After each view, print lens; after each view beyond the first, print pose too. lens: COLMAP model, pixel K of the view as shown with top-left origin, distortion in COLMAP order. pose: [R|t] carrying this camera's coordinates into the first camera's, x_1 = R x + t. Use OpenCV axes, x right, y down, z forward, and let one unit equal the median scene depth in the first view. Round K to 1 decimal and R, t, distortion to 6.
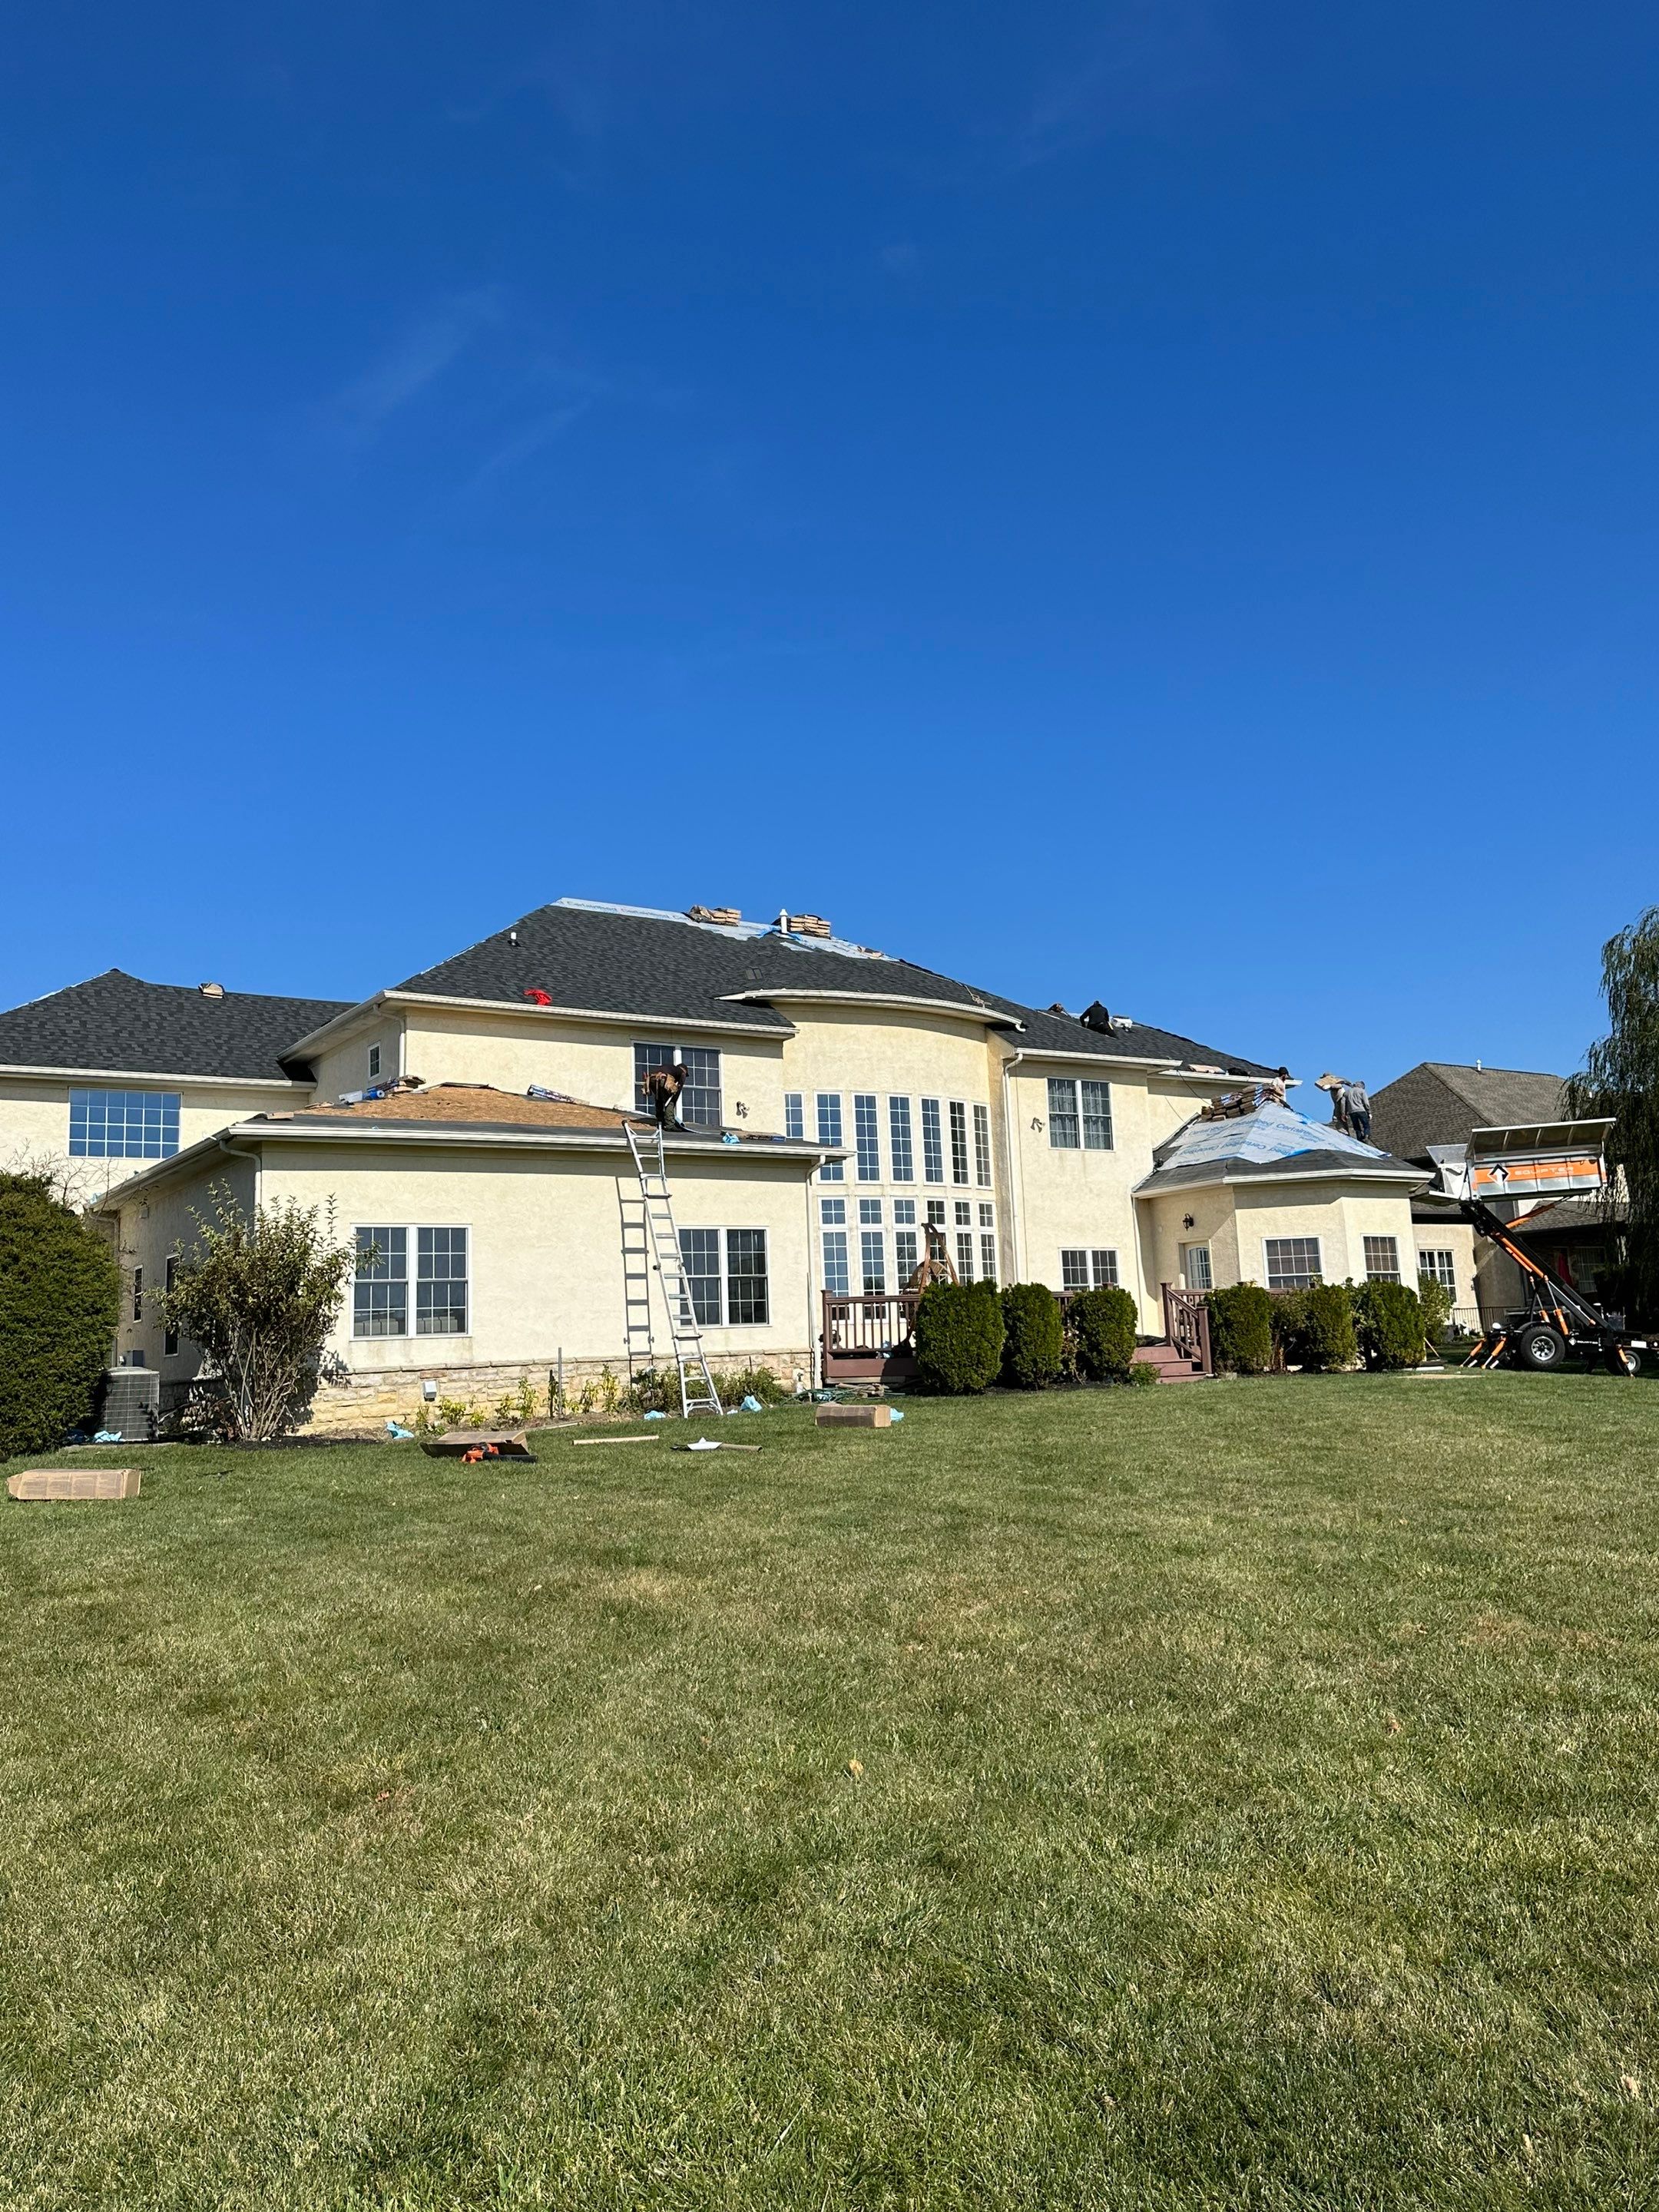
lens RADIAL K [[1644.6, 0, 816.8], [0, 1644.6, 1091.6], [0, 0, 1]] dist [0.057018, -0.059018]
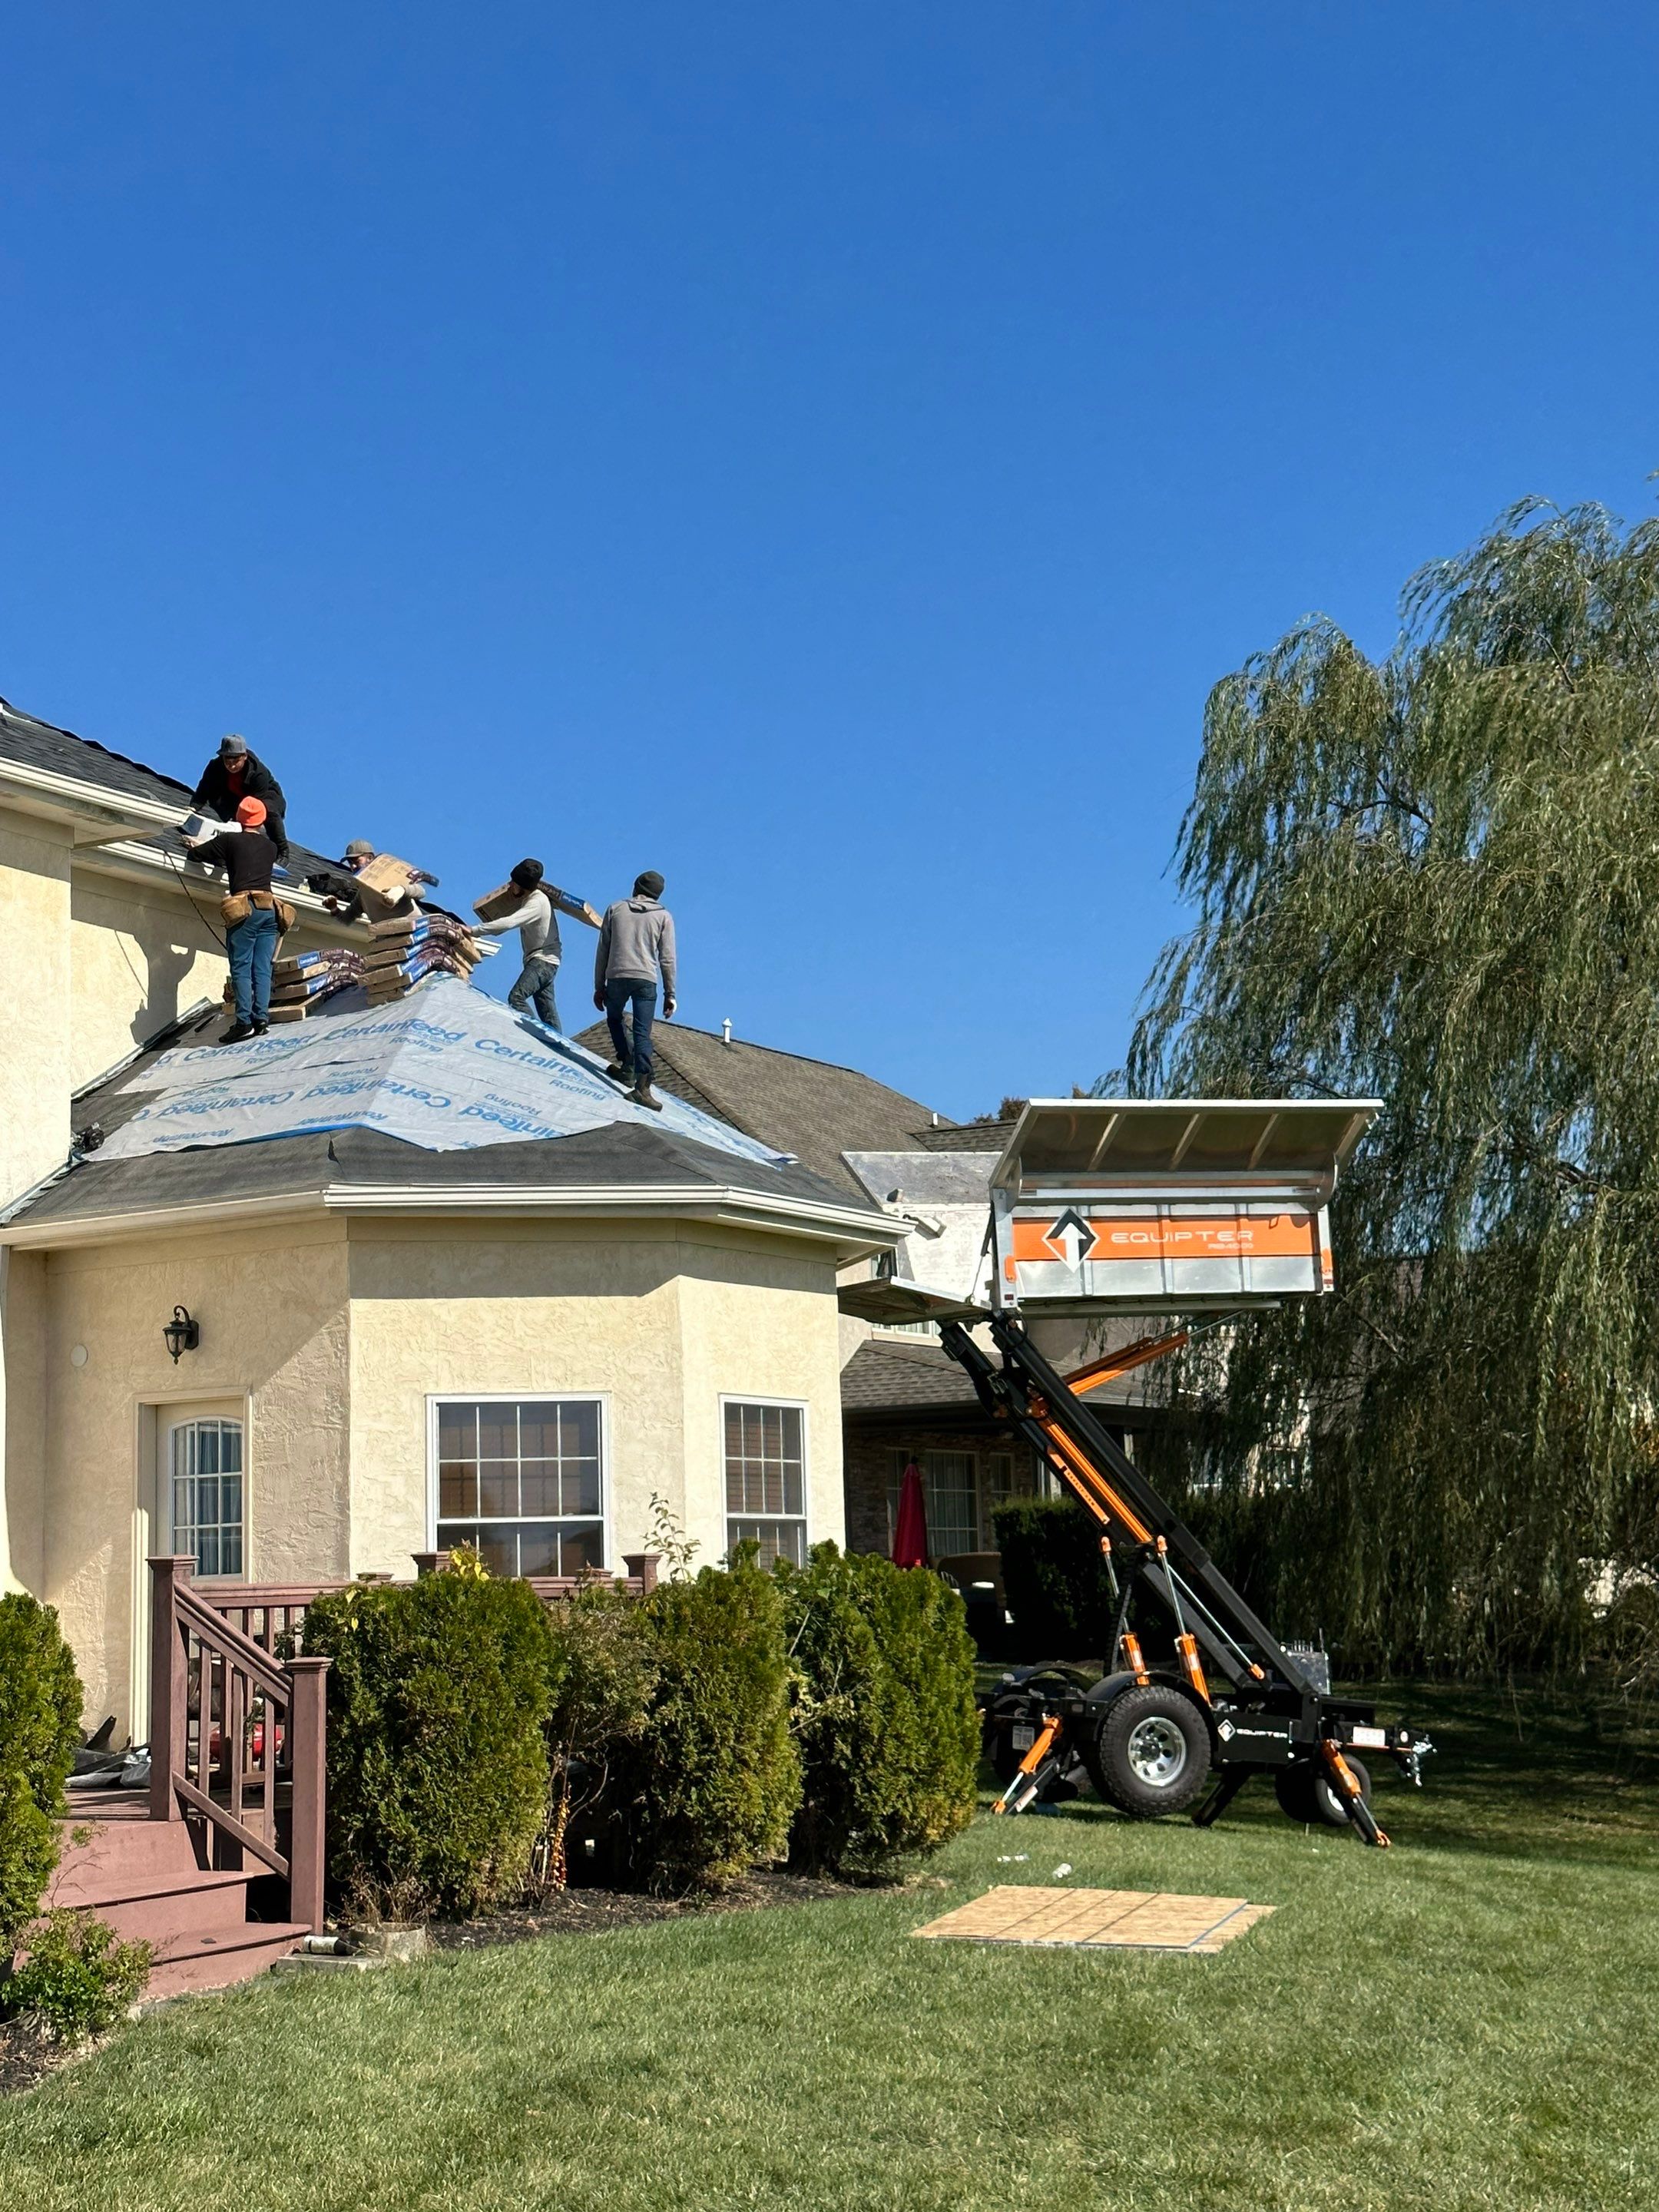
lens RADIAL K [[3185.8, 0, 809.4], [0, 3185.8, 1087.6], [0, 0, 1]] dist [0.126031, 0.000000]
pose [[0.885661, 0.088023, 0.455913, 0.060015], [-0.084089, 0.996038, -0.028951, 0.043851], [-0.456654, -0.012696, 0.889554, 0.451673]]
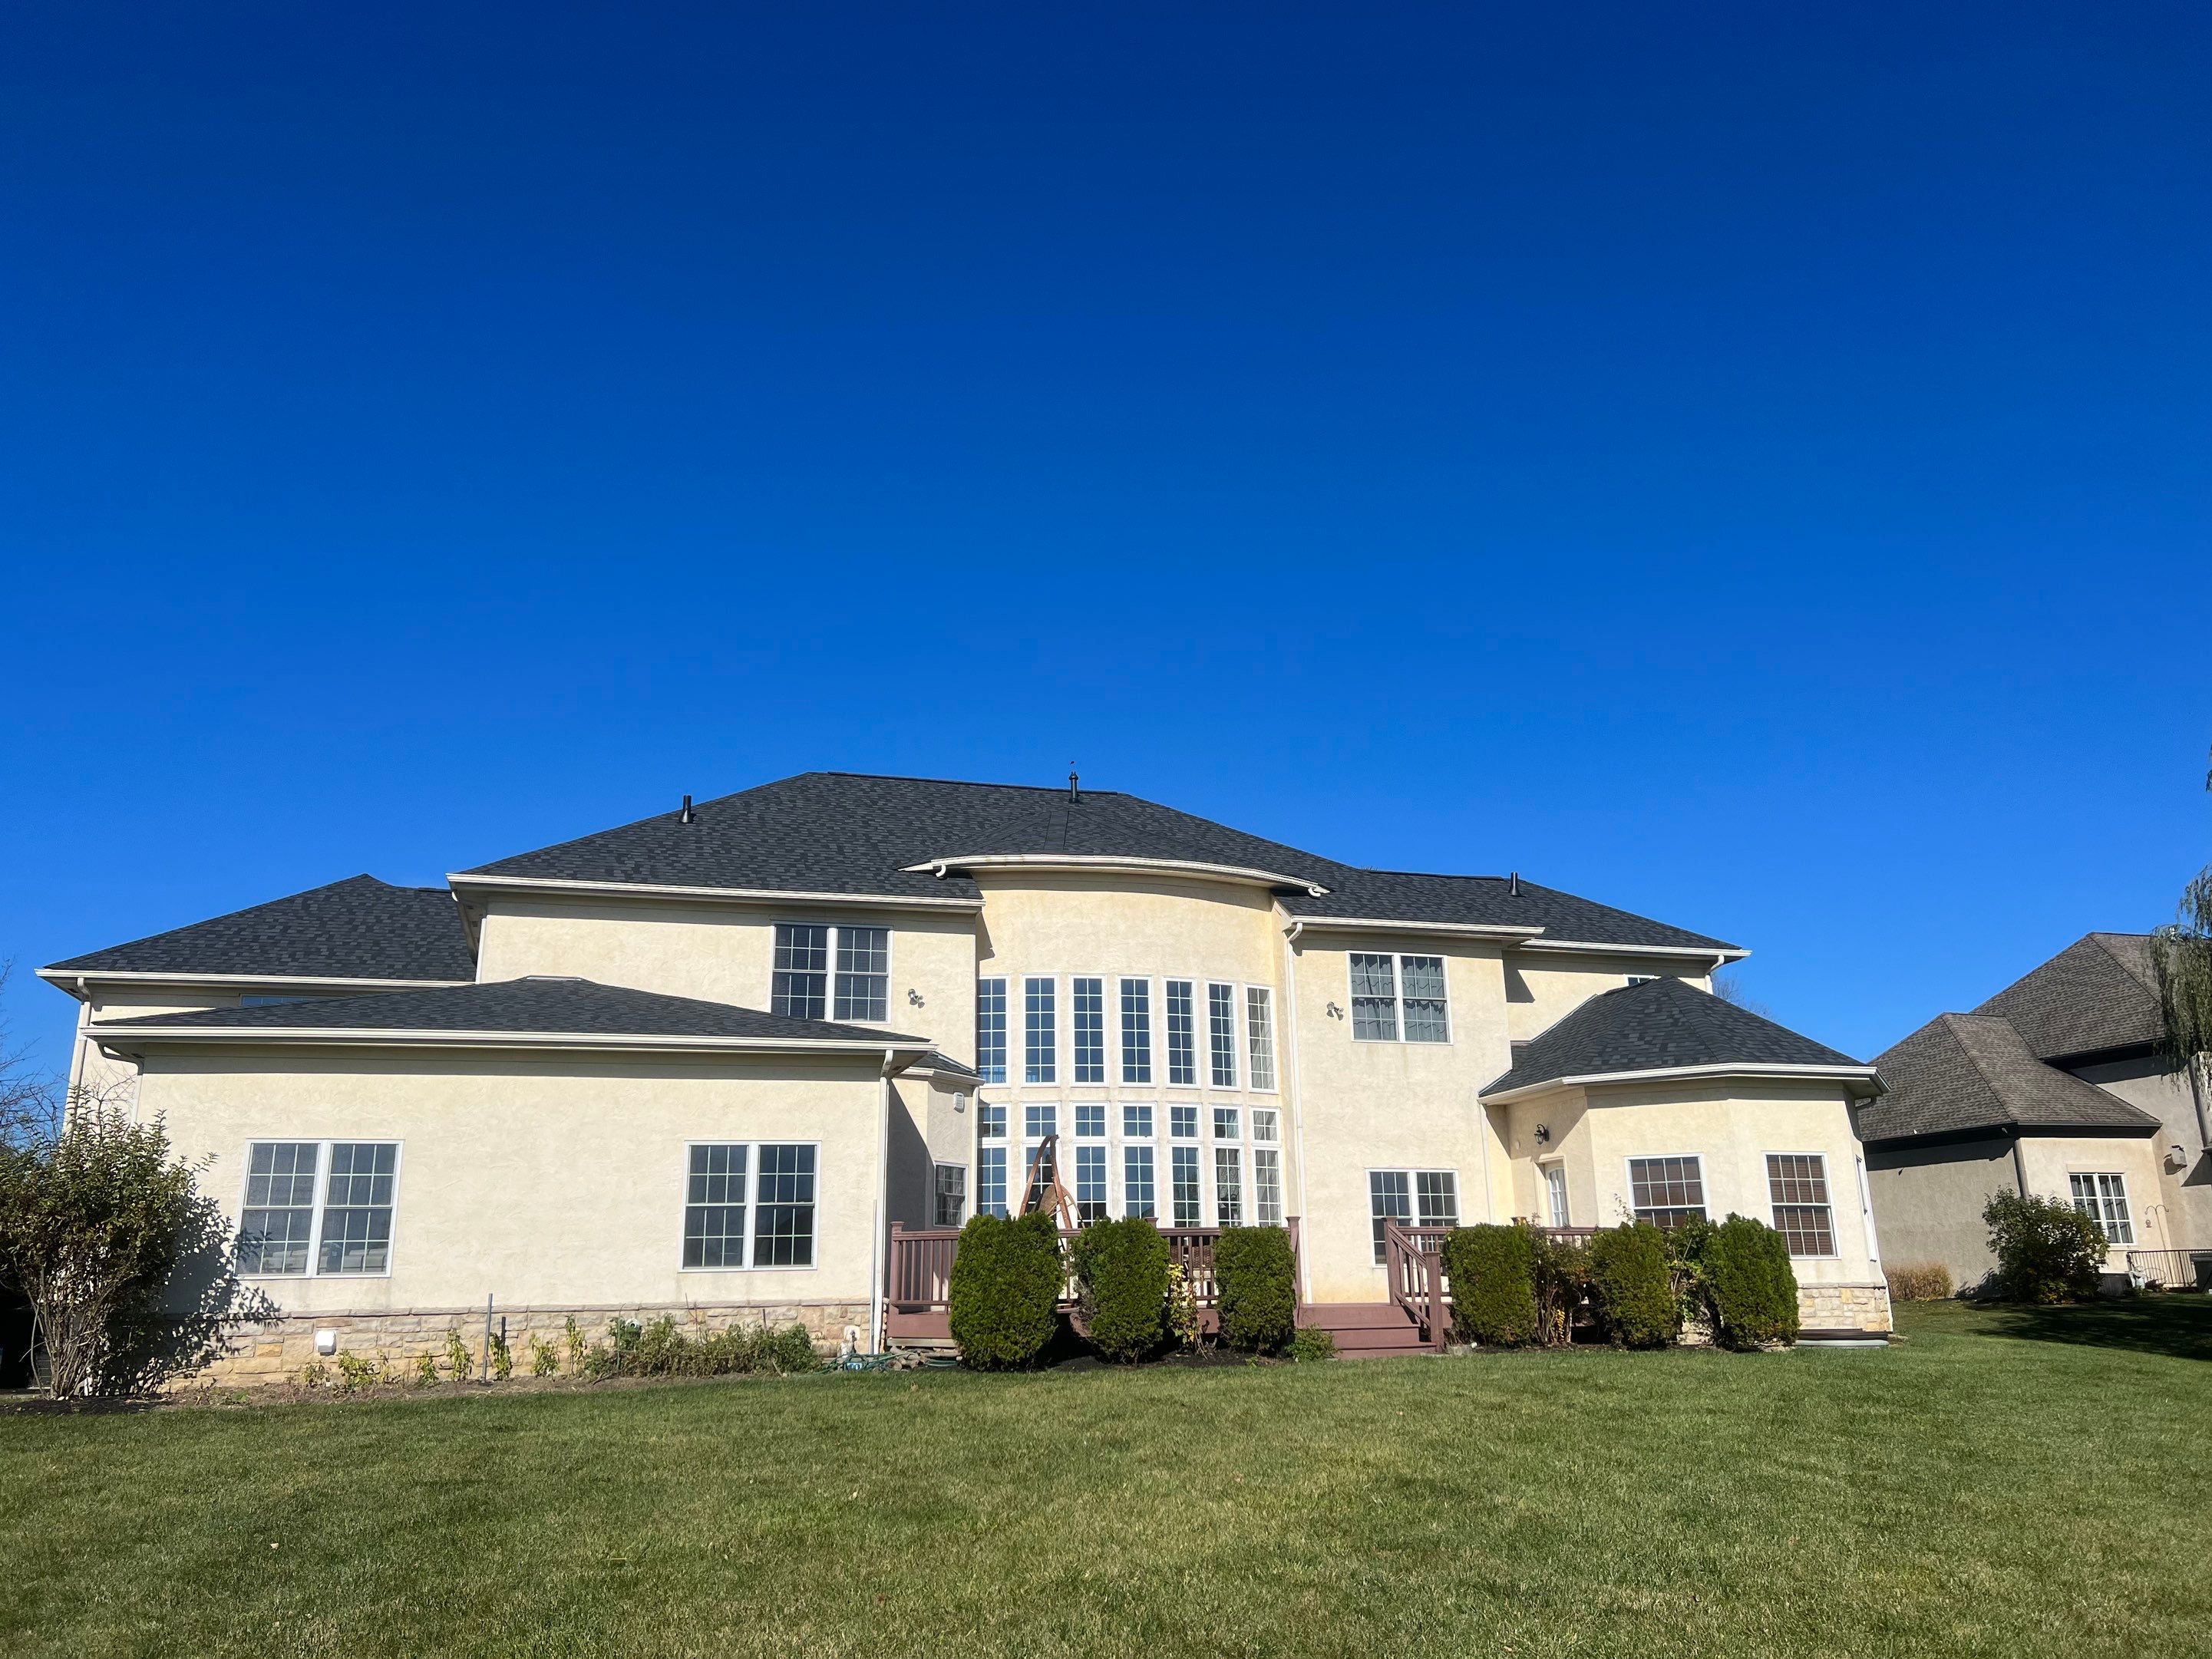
lens RADIAL K [[1644.4, 0, 1089.7], [0, 1644.4, 823.0], [0, 0, 1]] dist [0.057018, -0.059018]
pose [[0.958860, -0.052574, -0.278970, 0.257381], [0.022537, 0.993698, -0.109806, 0.014768], [0.282985, 0.099001, 0.954001, 0.194768]]
